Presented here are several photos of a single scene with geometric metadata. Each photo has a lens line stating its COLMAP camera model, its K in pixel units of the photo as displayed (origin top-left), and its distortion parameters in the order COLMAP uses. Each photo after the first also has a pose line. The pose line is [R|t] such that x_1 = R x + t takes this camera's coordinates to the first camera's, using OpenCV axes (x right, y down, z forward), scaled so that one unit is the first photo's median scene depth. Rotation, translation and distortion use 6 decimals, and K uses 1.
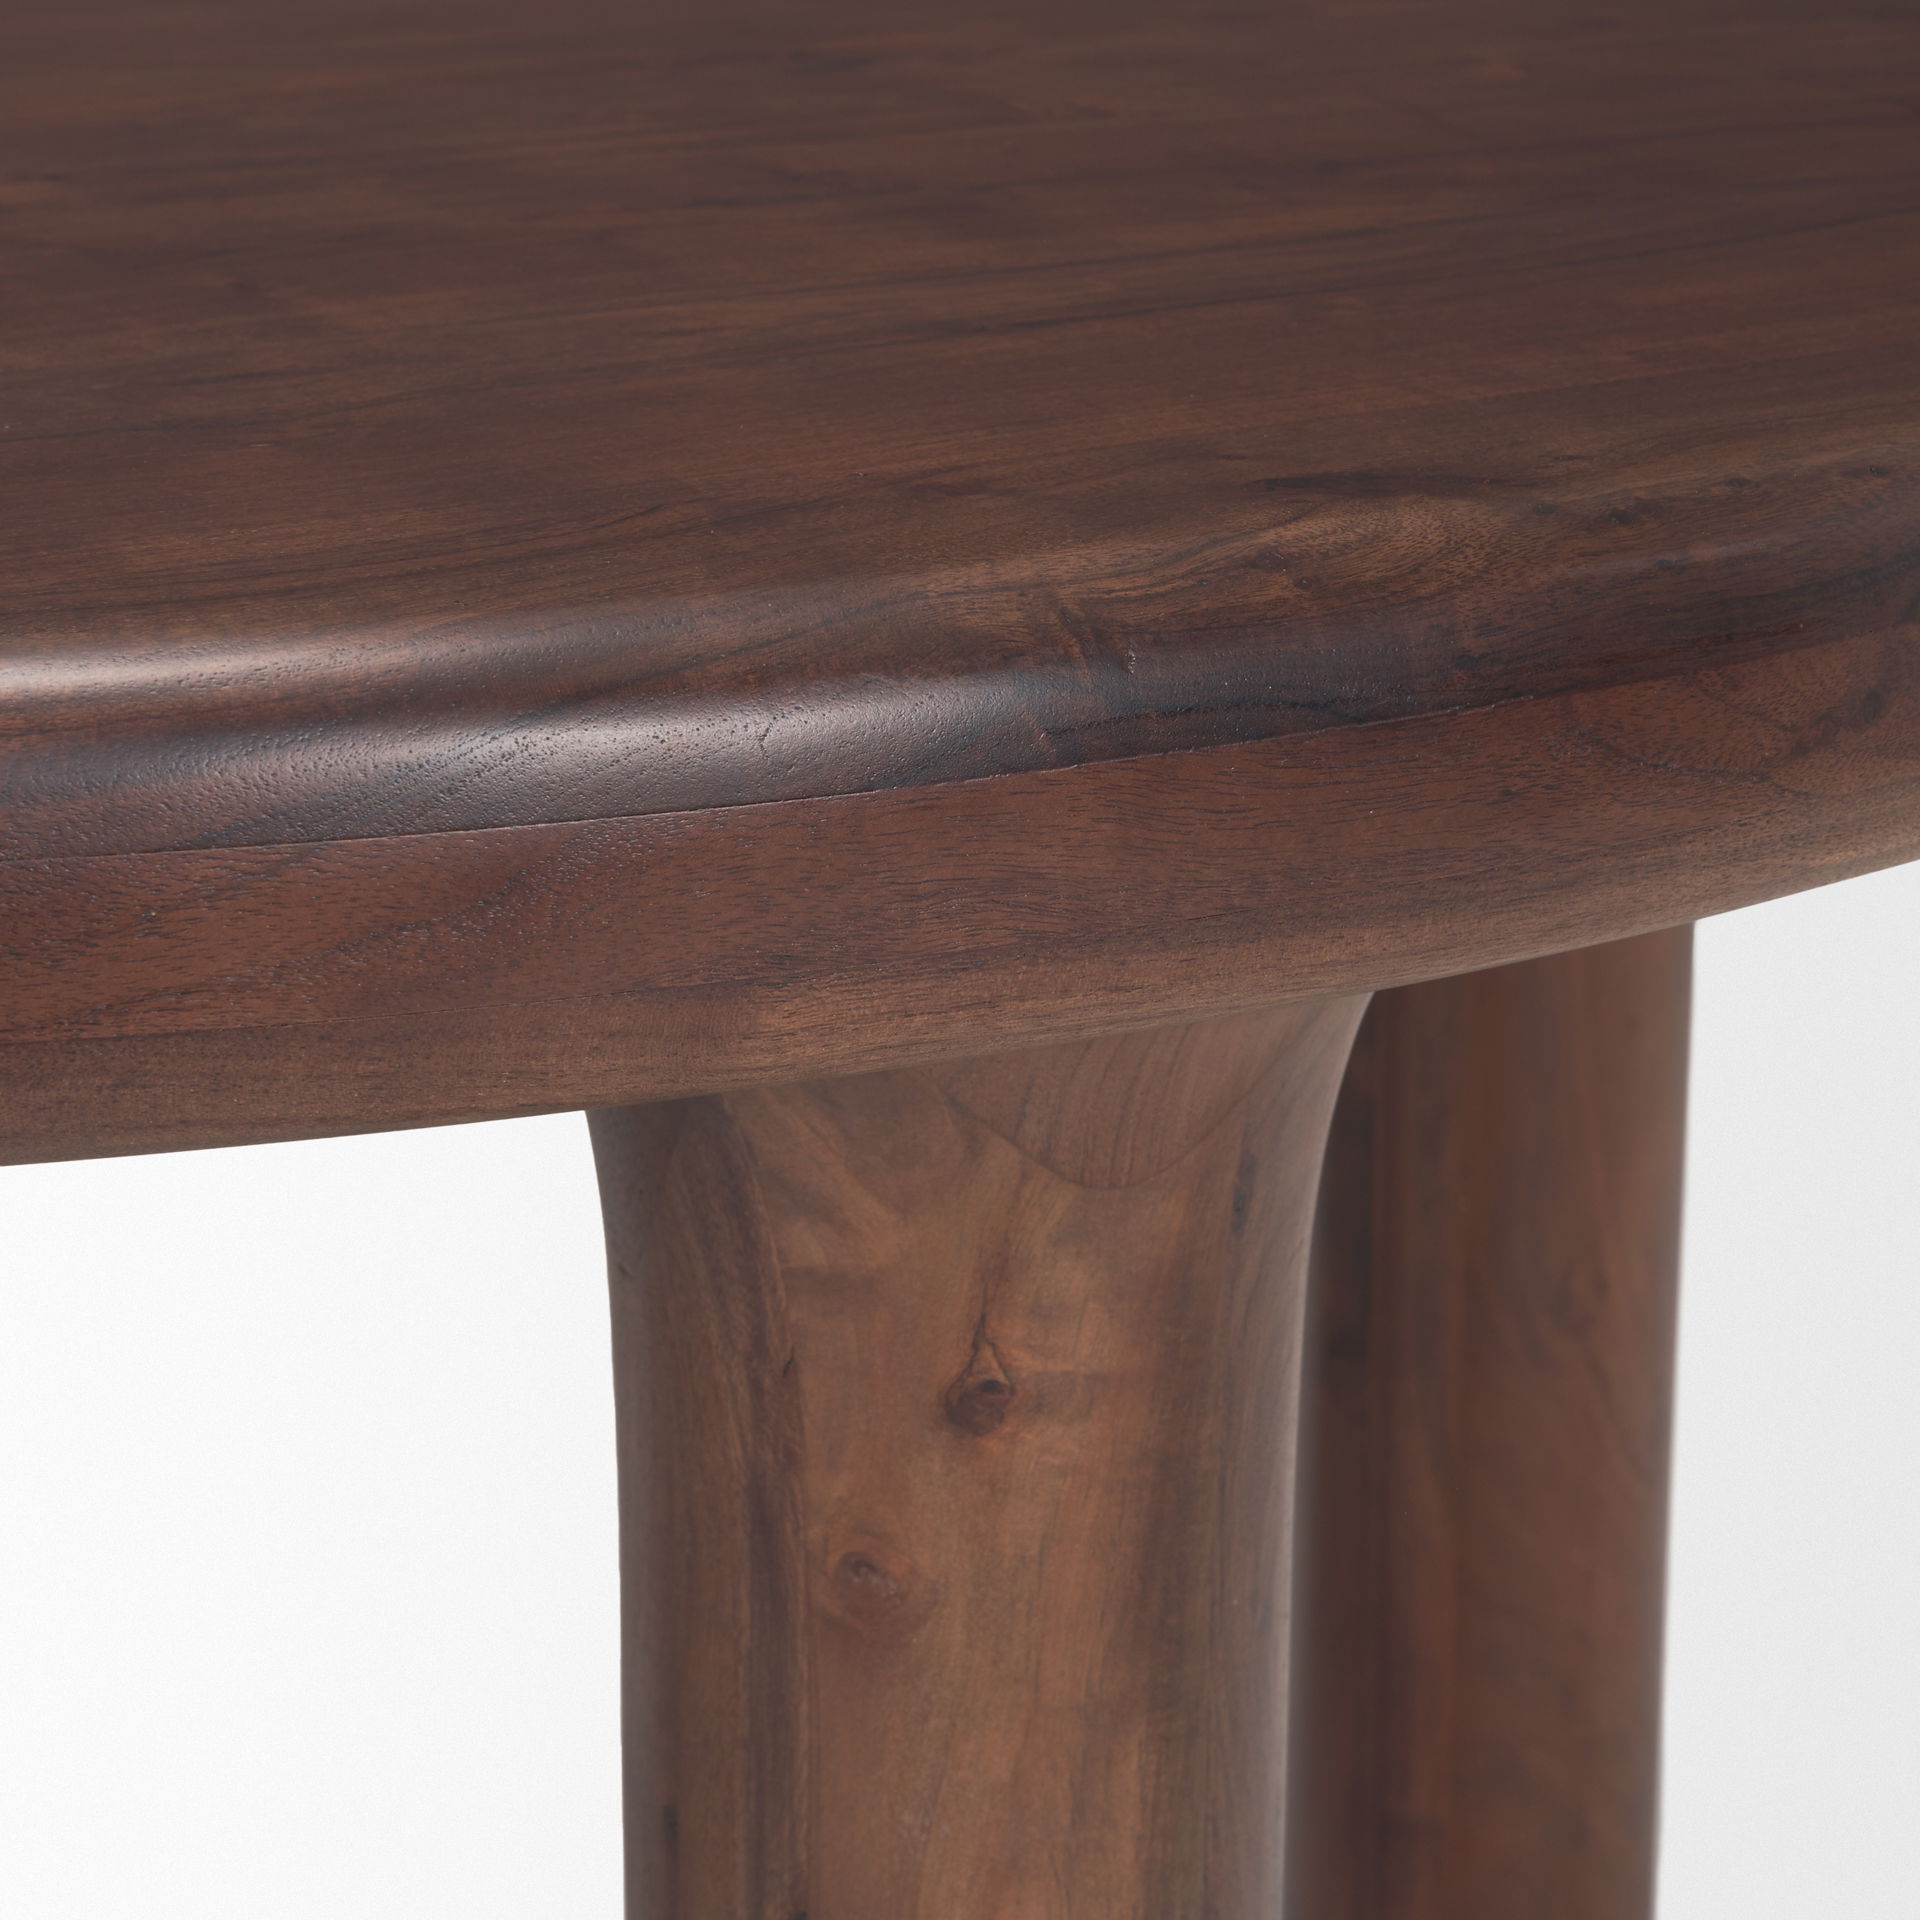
lens RADIAL K [[5223.6, 0, 962.5], [0, 5223.6, 842.5], [0, 0, 1]] dist [-0.017953, 0.160428]
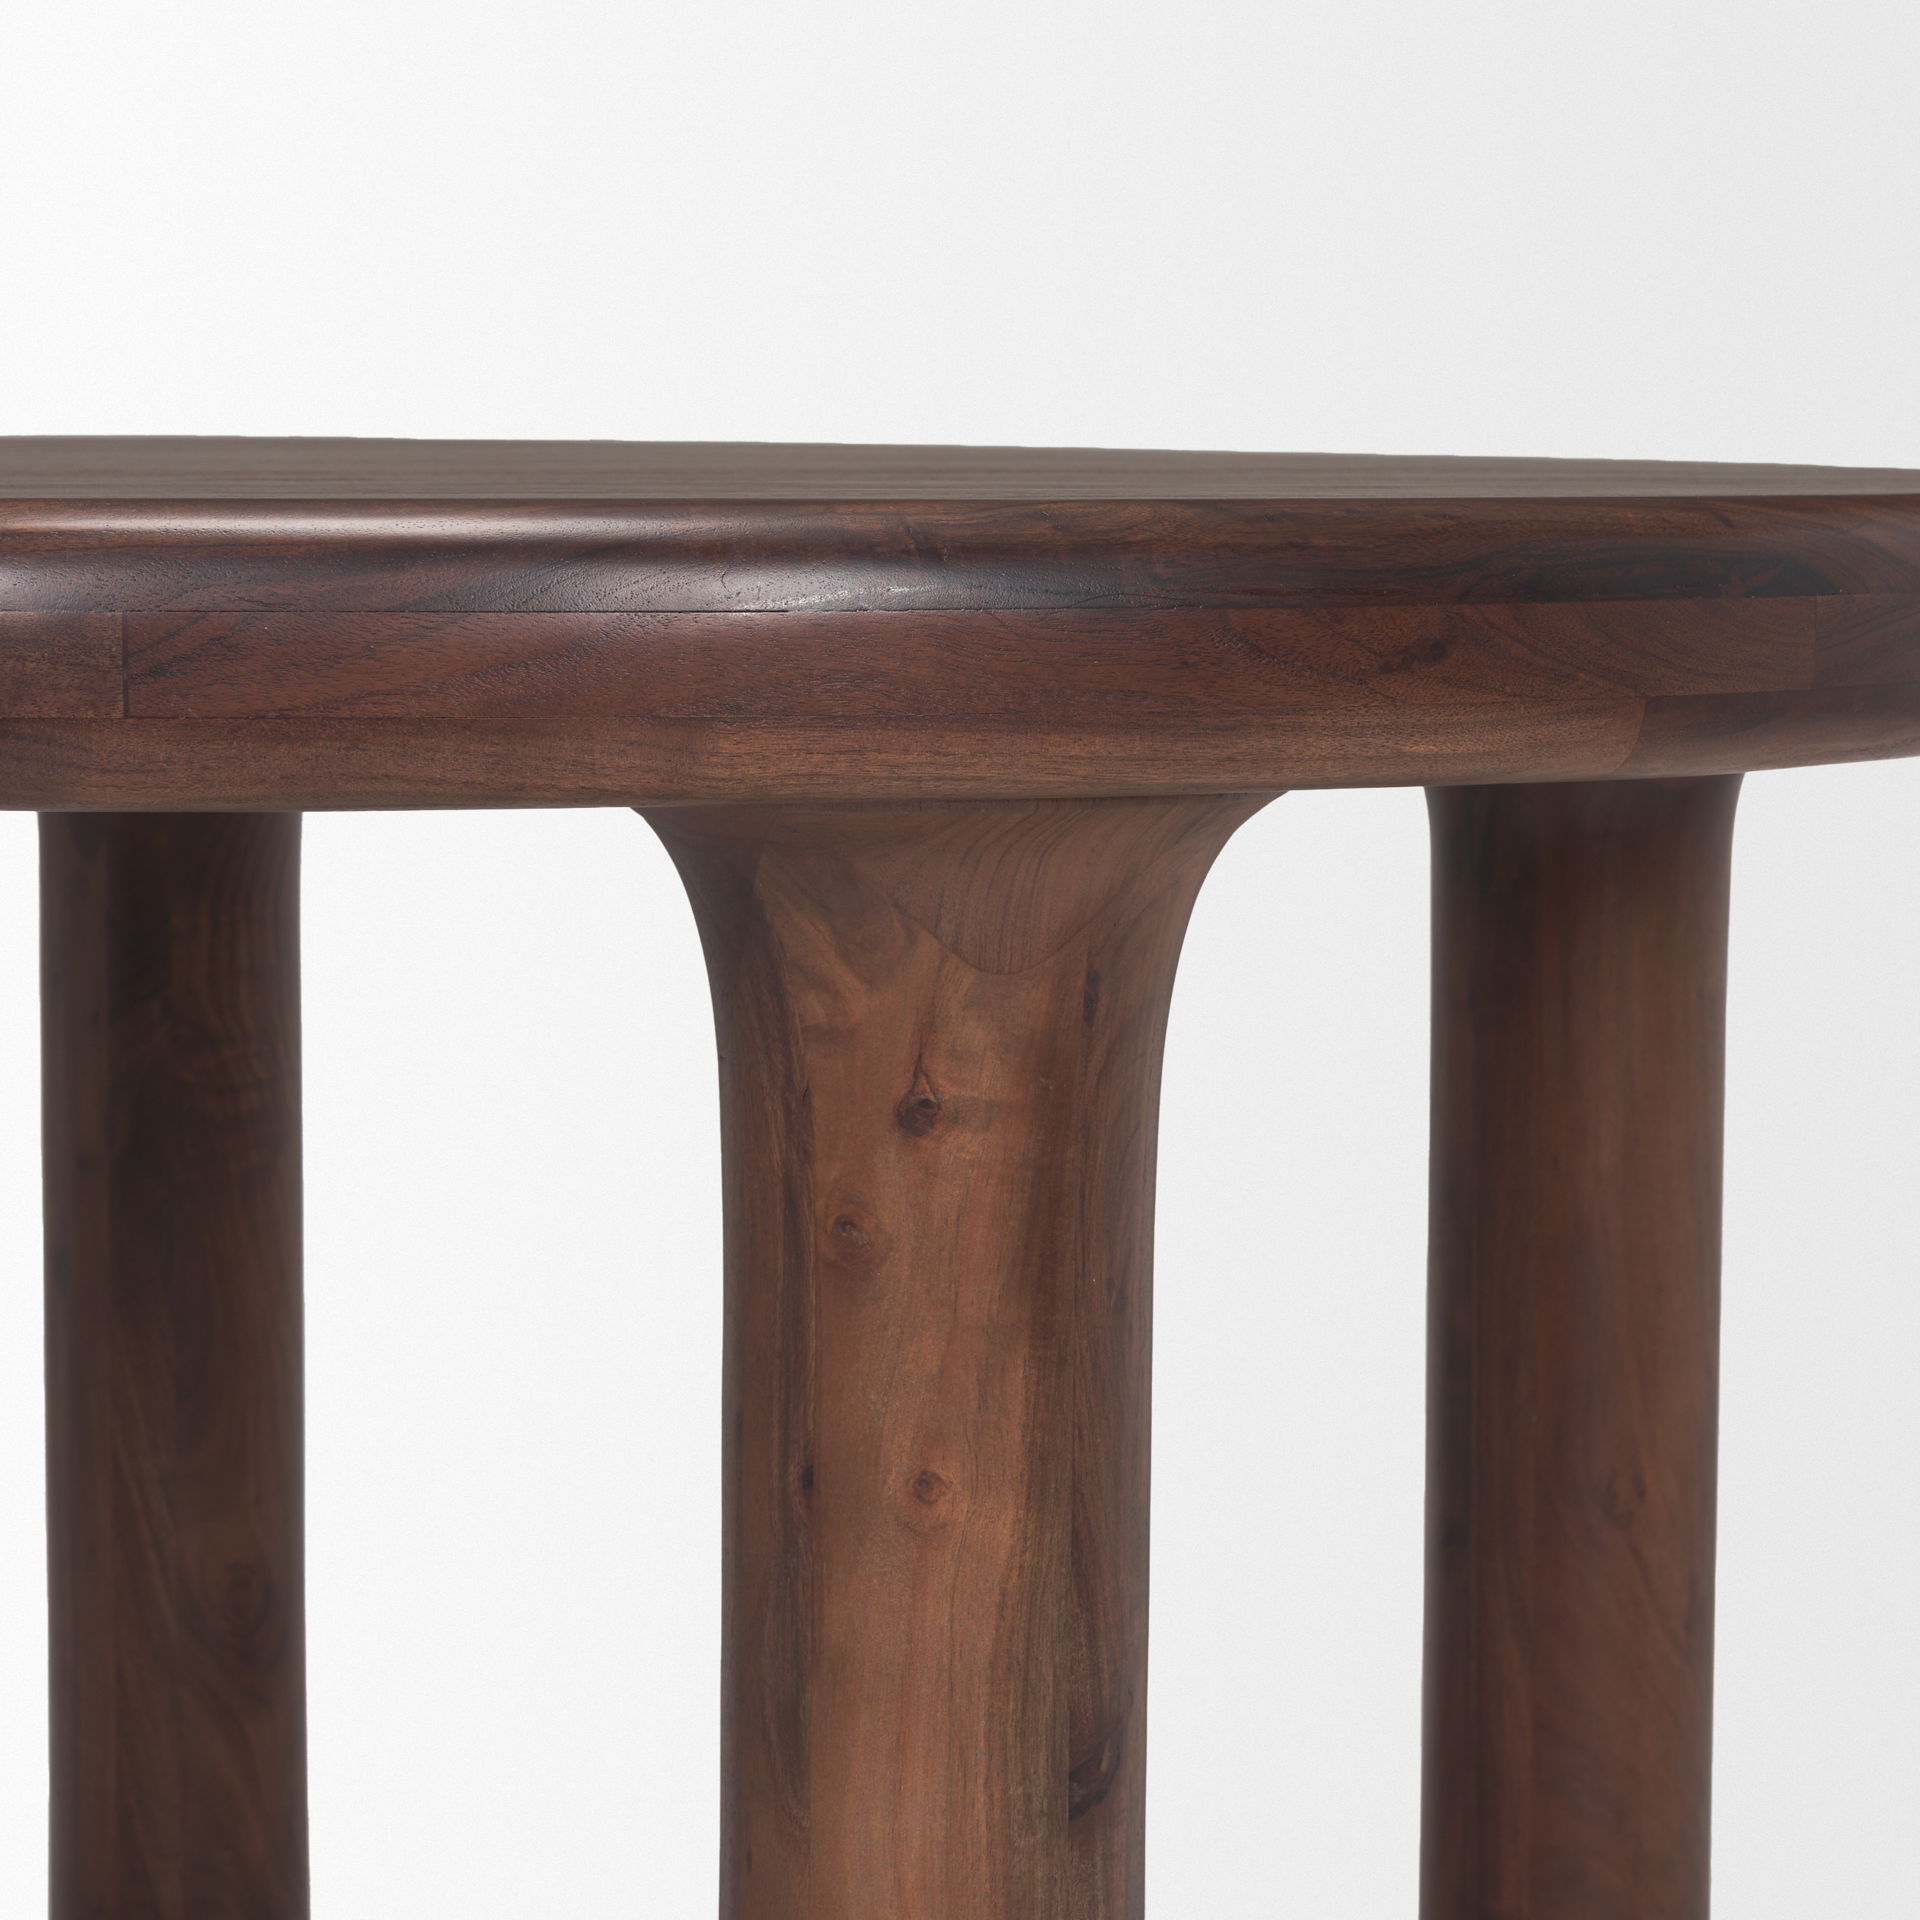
lens RADIAL K [[4594.5, 0, 865.1], [0, 4594.5, 755.3], [0, 0, 1]] dist [0.021905, -0.723263]
pose [[0.987409, 0.017977, -0.157164, 0.207773], [-0.049928, 0.978154, -0.201798, 0.285975], [0.150103, 0.207104, 0.966735, -0.394989]]
